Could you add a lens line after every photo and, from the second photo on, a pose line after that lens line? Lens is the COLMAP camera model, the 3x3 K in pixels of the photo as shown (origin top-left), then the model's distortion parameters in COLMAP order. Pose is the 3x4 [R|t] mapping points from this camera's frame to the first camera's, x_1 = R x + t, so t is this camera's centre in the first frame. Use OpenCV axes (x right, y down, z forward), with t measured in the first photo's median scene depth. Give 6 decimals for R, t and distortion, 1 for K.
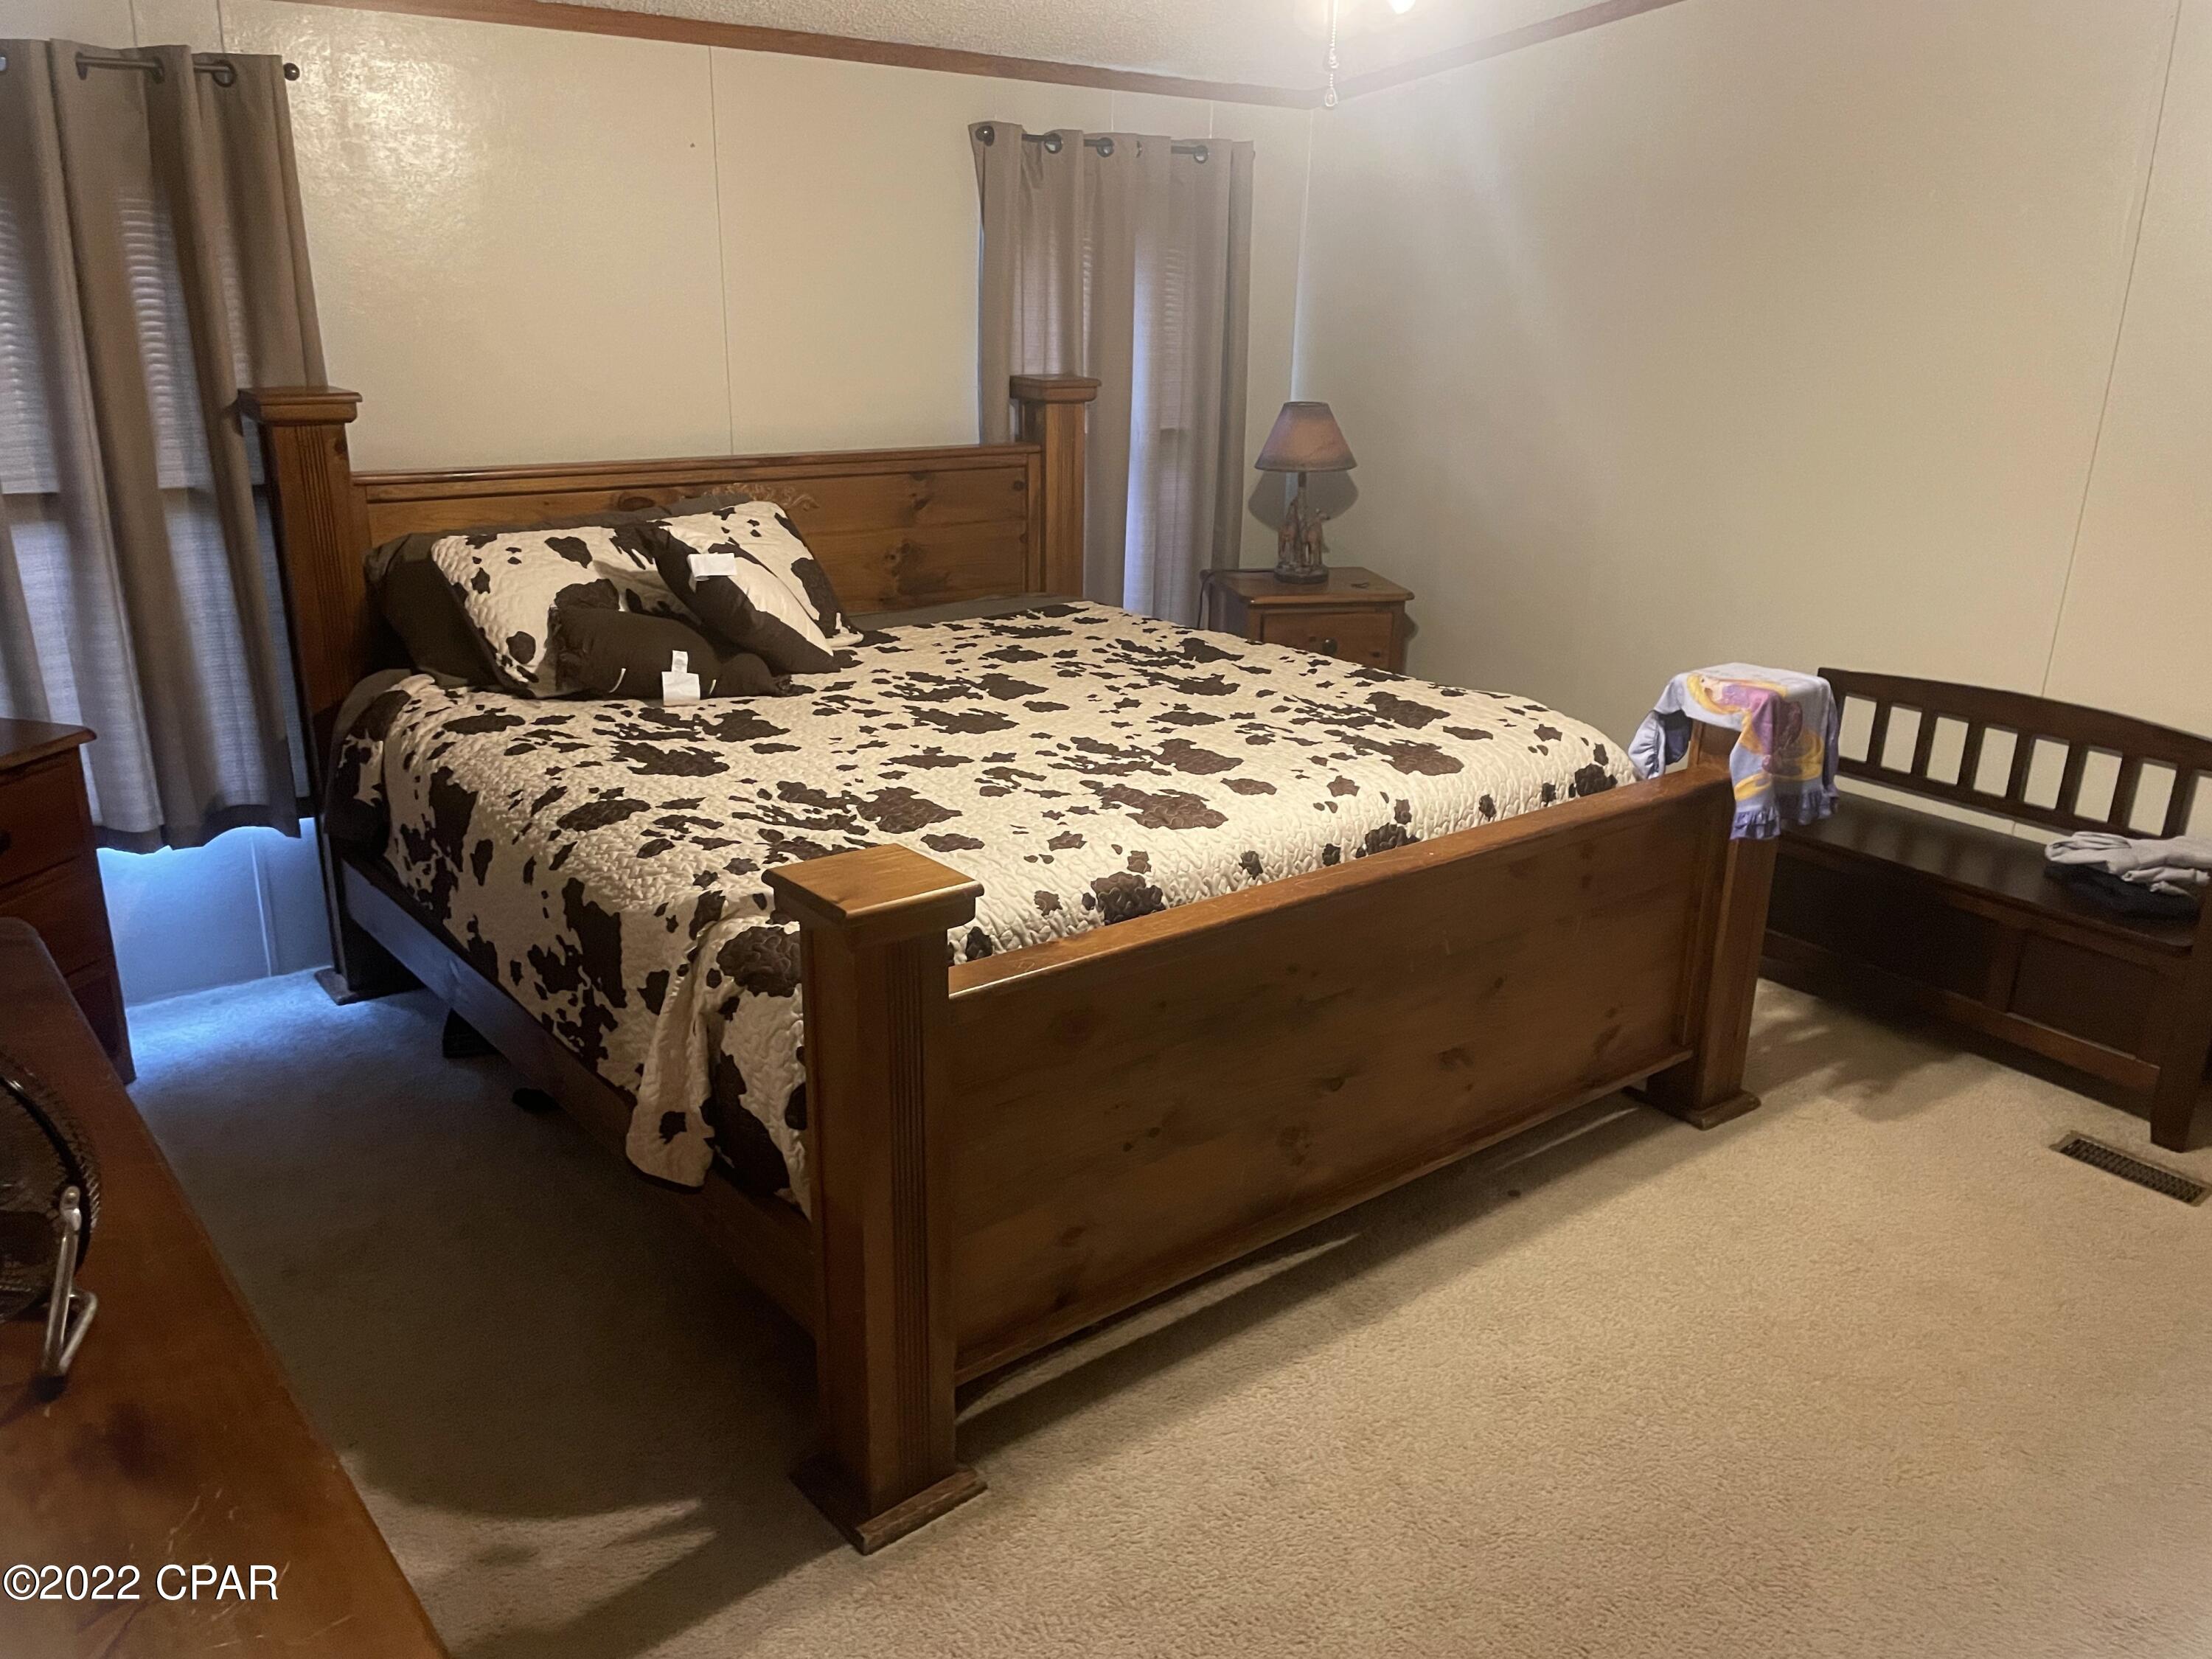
lens RADIAL K [[1716.9, 0, 1109.5], [0, 1716.9, 828.8], [0, 0, 1]] dist [0.043433, -0.053509]
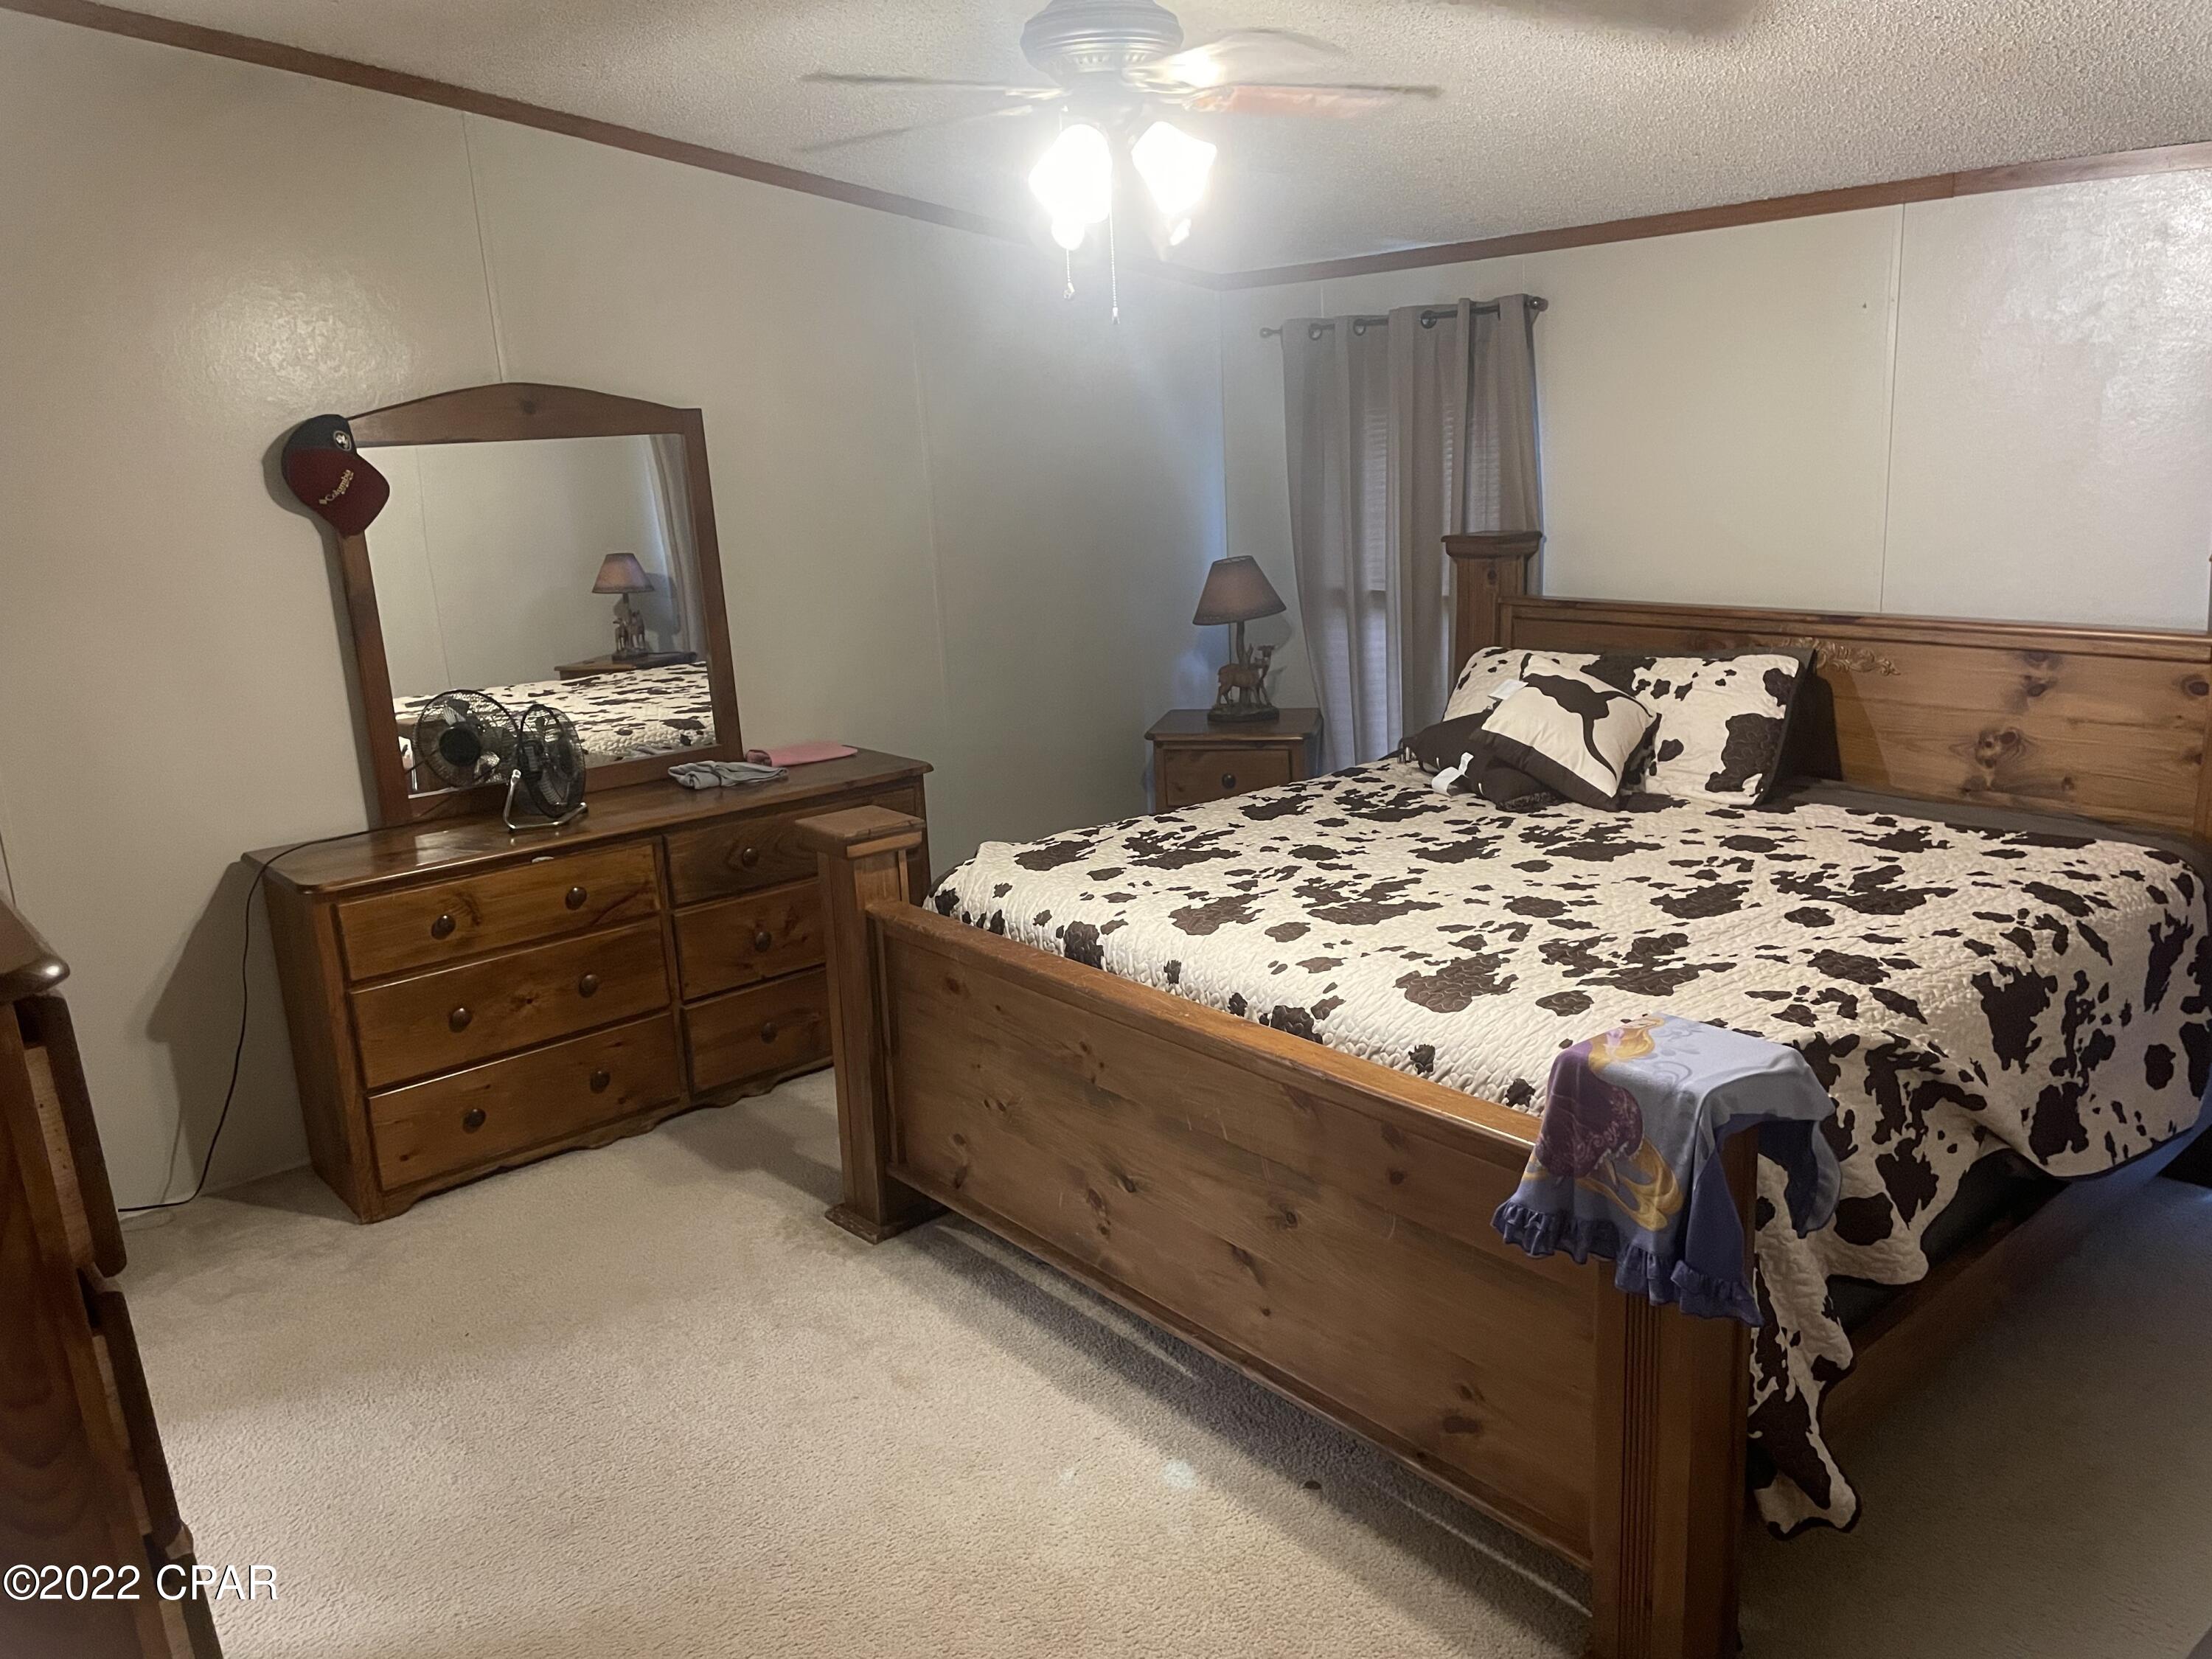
lens RADIAL K [[1716.9, 0, 1108.4], [0, 1716.9, 835.3], [0, 0, 1]] dist [0.043433, -0.053509]
pose [[0.003894, 0.208662, -0.977980, 1.036787], [-0.268518, 0.942288, 0.199978, -0.246569], [0.963267, 0.261827, 0.059699, 0.783337]]
